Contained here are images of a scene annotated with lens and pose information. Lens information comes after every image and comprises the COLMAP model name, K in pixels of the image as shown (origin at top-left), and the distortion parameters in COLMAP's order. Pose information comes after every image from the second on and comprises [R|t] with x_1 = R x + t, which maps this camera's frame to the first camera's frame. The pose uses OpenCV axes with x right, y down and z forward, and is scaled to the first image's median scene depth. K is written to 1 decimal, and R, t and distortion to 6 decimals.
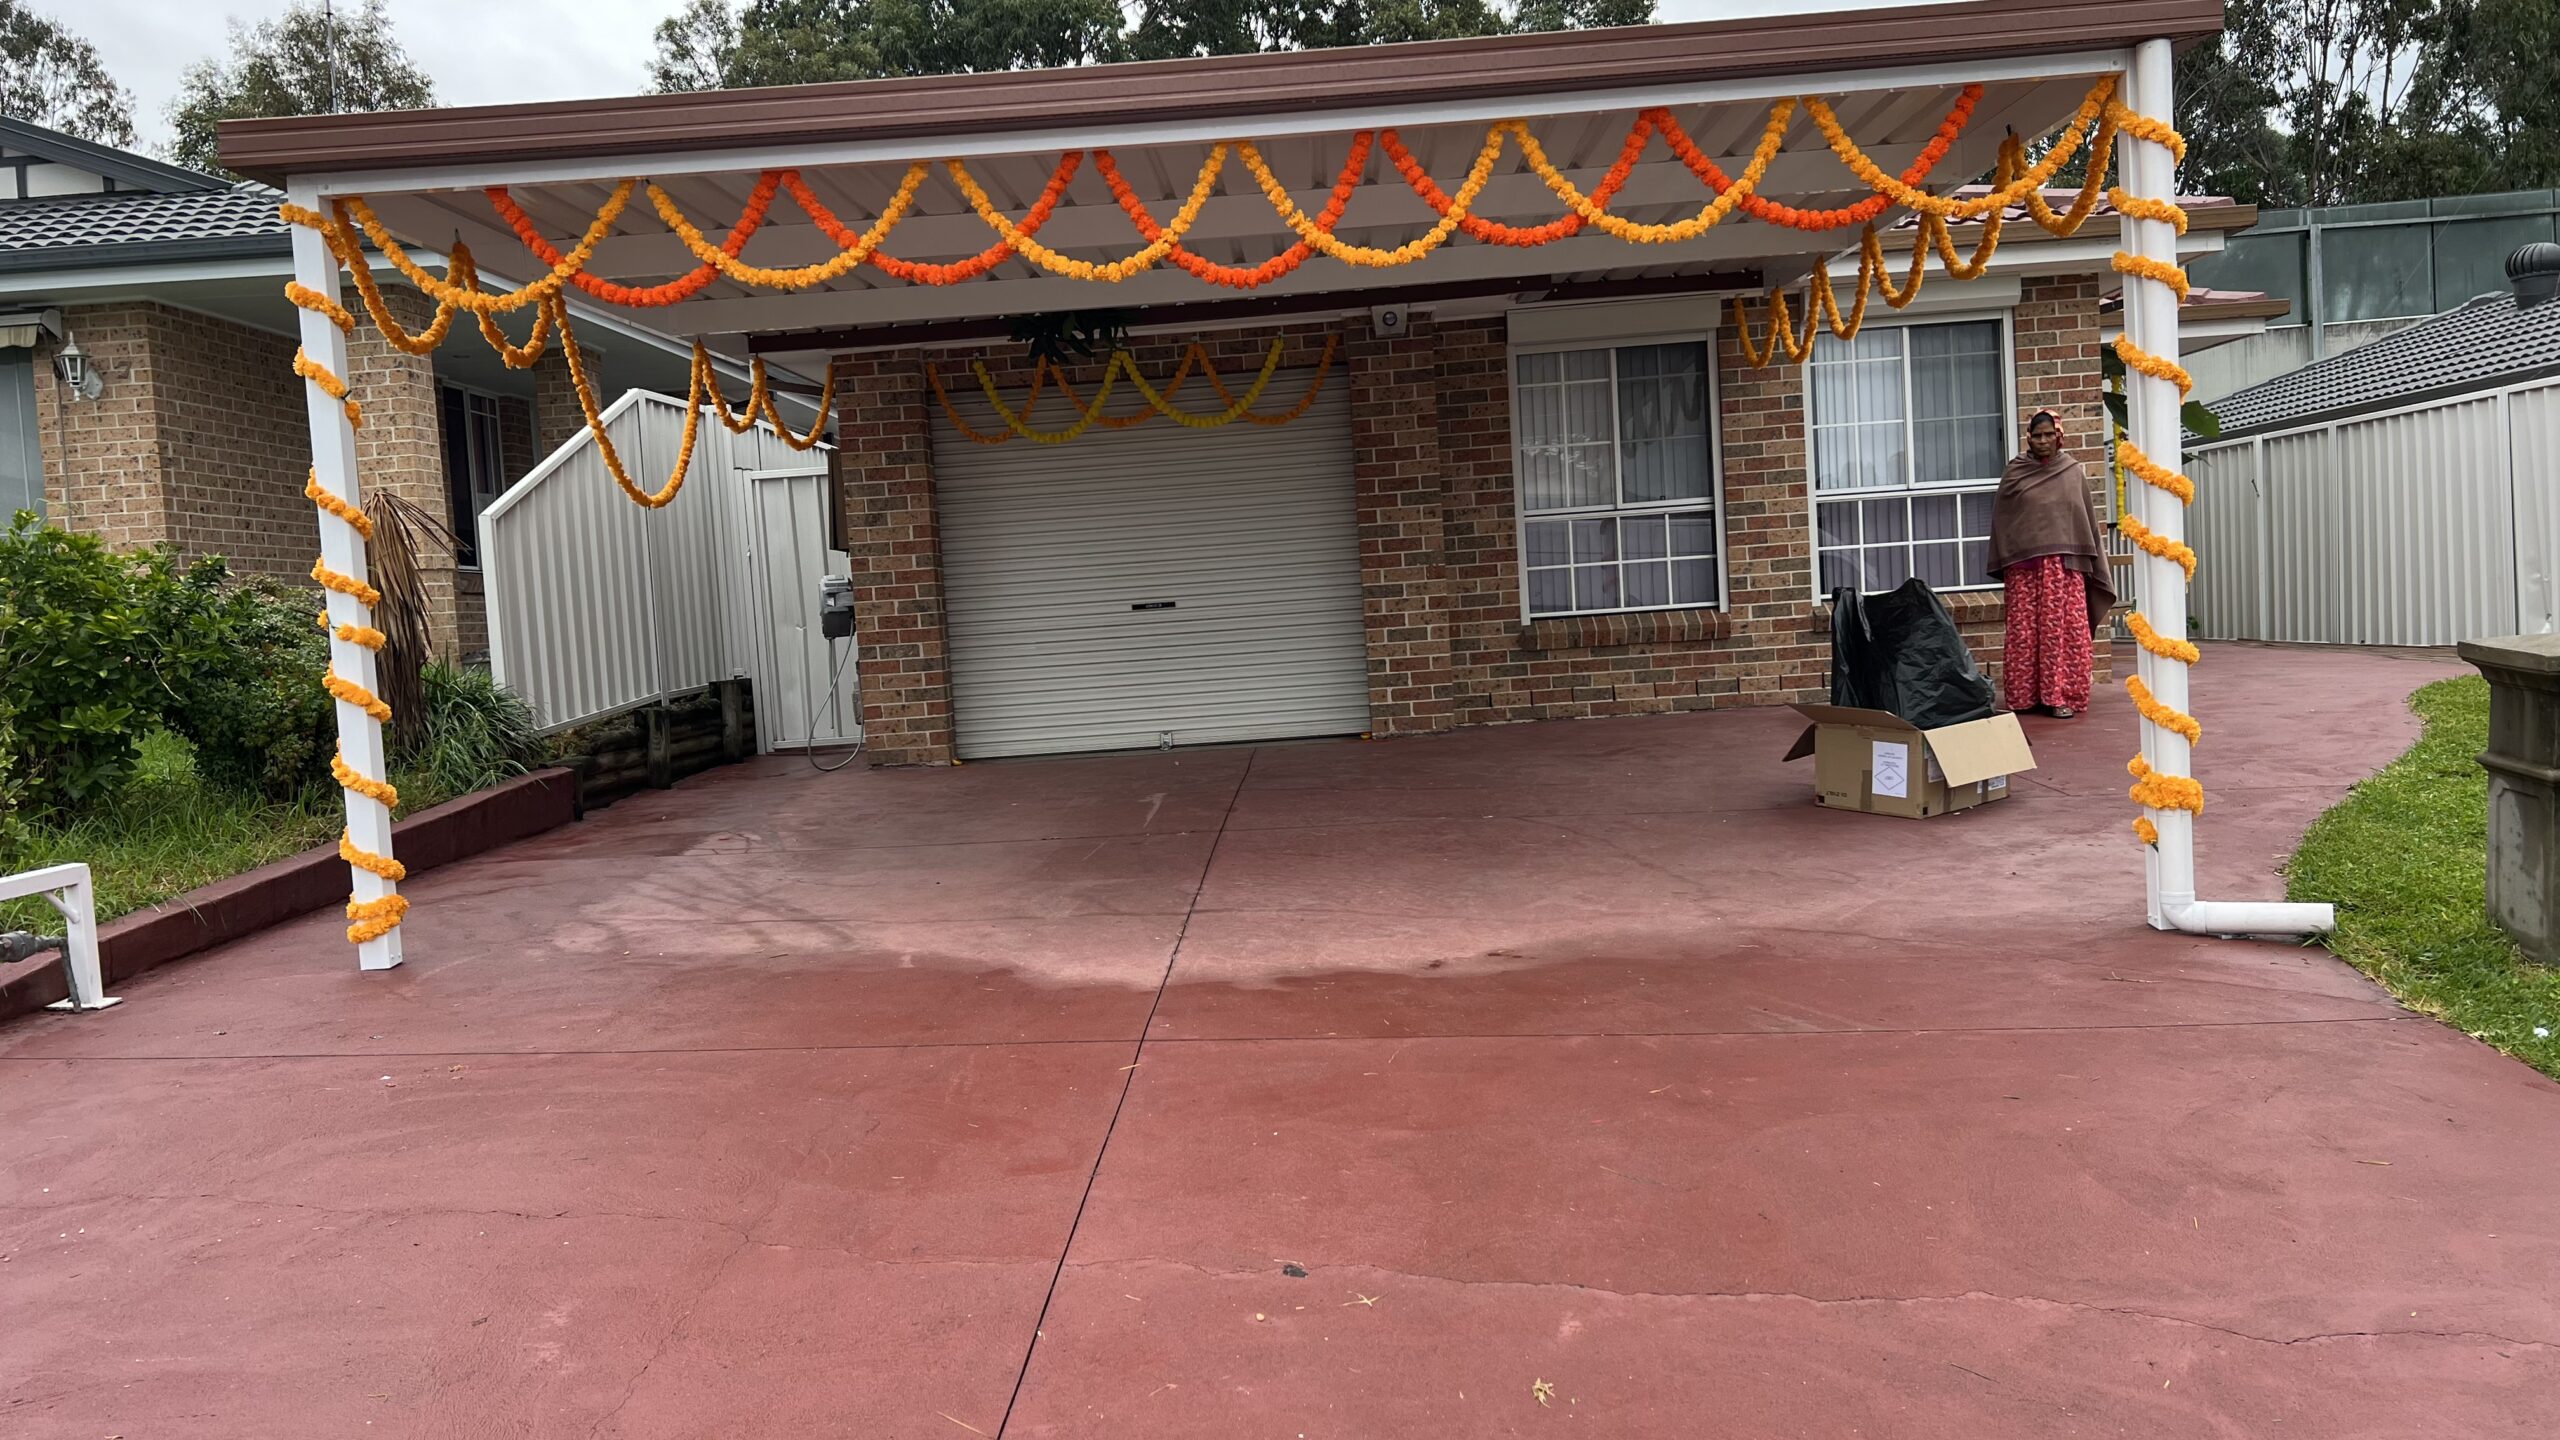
lens RADIAL K [[1921.0, 0, 1263.3], [0, 1921.0, 724.6], [0, 0, 1]] dist [0.079319, -0.118497]
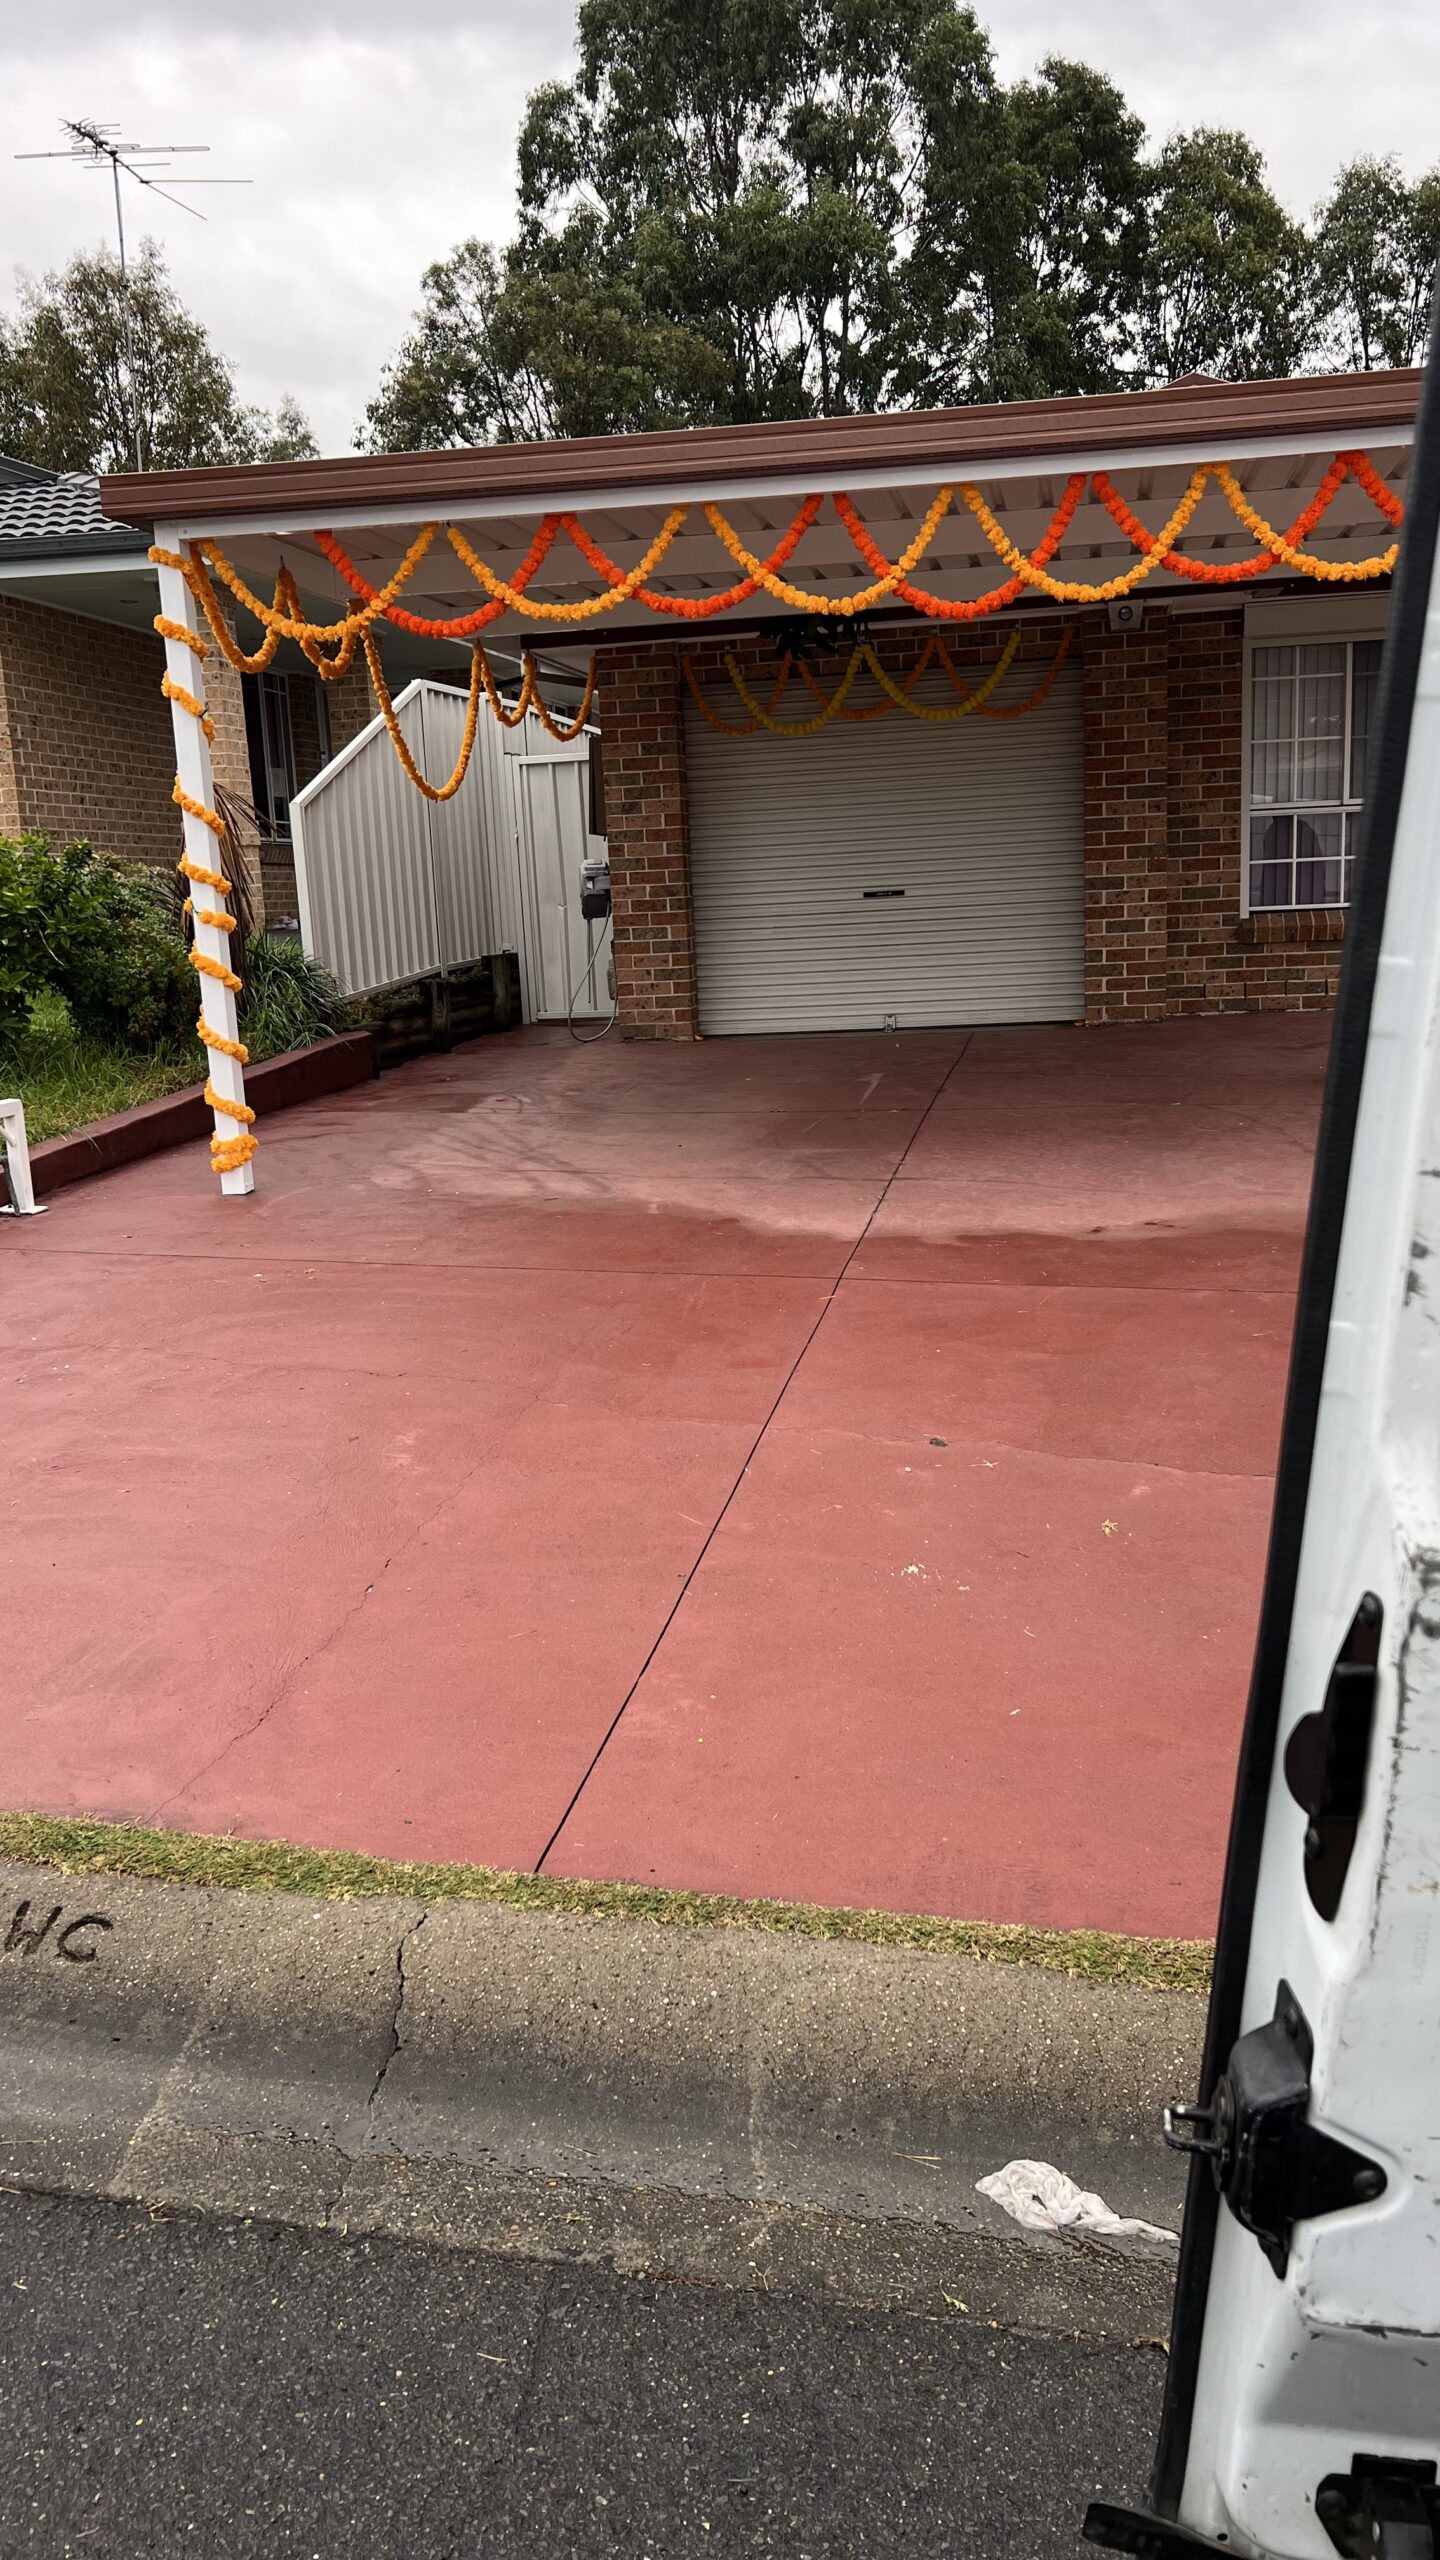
lens RADIAL K [[1921.0, 0, 724.2], [0, 1921.0, 1292.7], [0, 0, 1]] dist [0.079319, -0.118497]
pose [[0.988951, 0.049262, -0.139817, 0.025681], [-0.027385, 0.987647, 0.154281, -0.009781], [0.145690, -0.148747, 0.978084, -0.153353]]
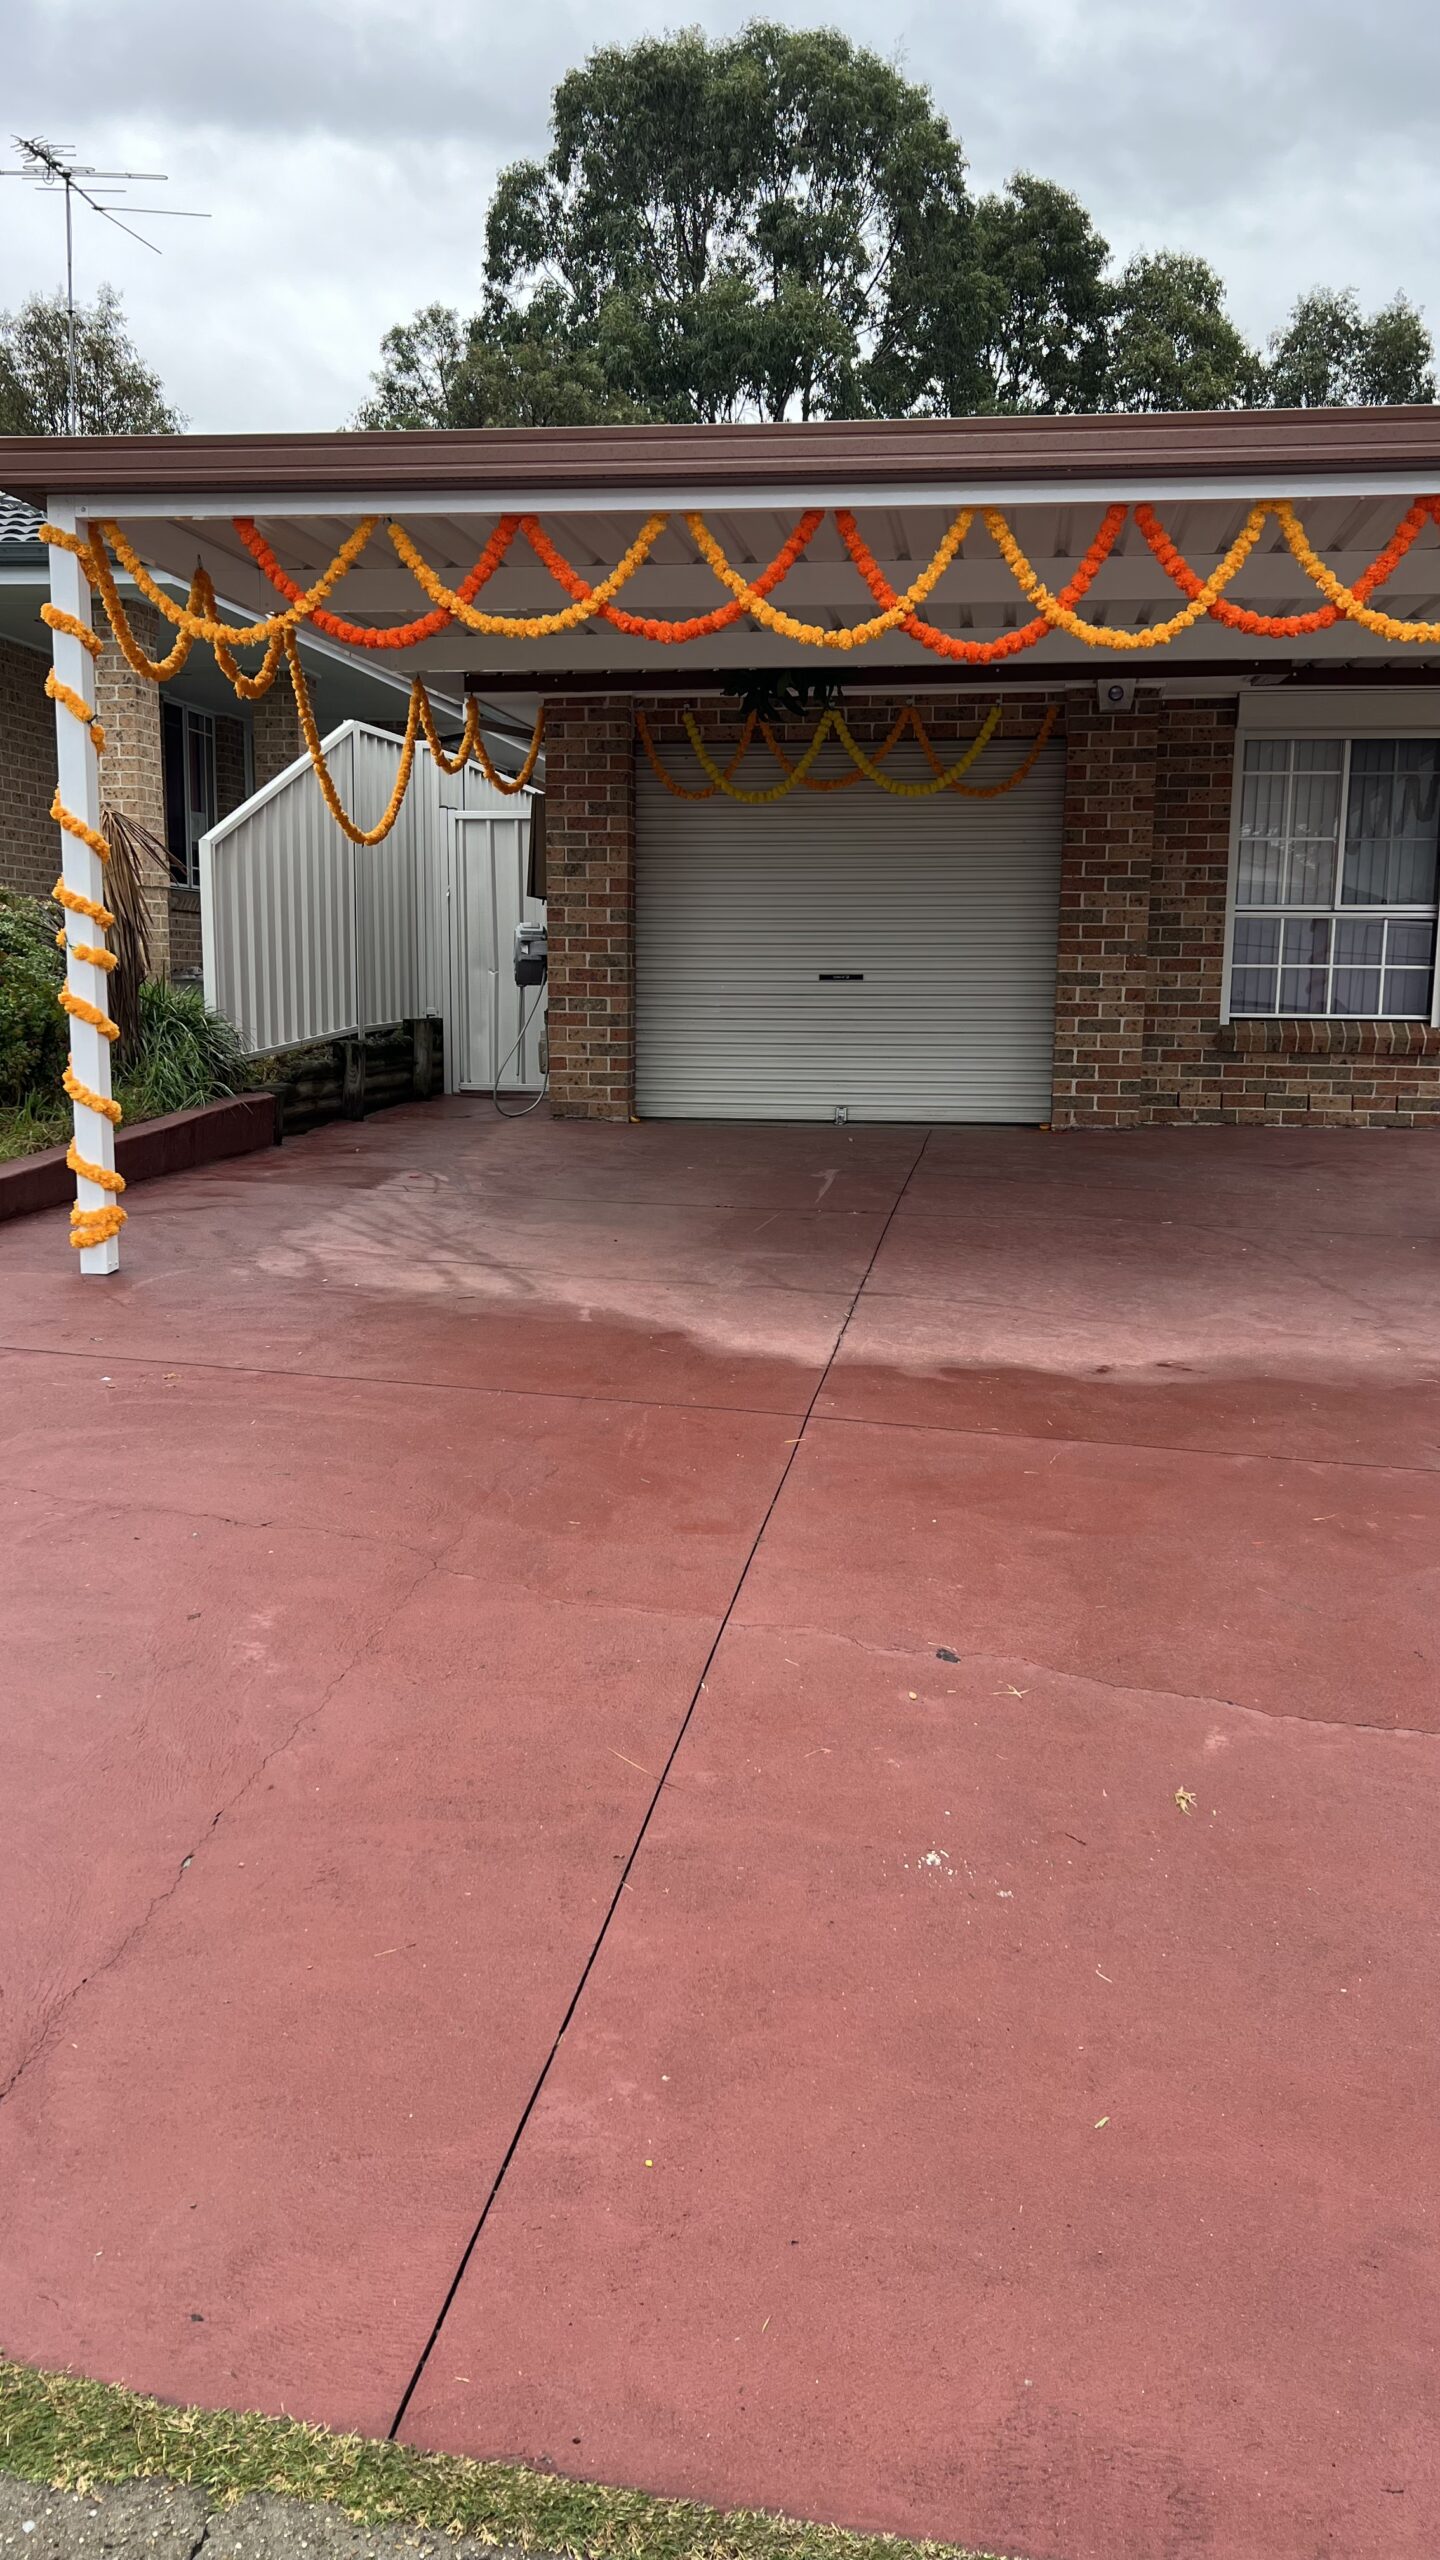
lens RADIAL K [[1921.0, 0, 719.0], [0, 1921.0, 1281.6], [0, 0, 1]] dist [0.079319, -0.118497]
pose [[0.990749, 0.092211, -0.099565, -0.010911], [-0.081726, 0.991141, 0.104691, -0.007806], [0.108336, -0.095586, 0.989508, -0.010350]]
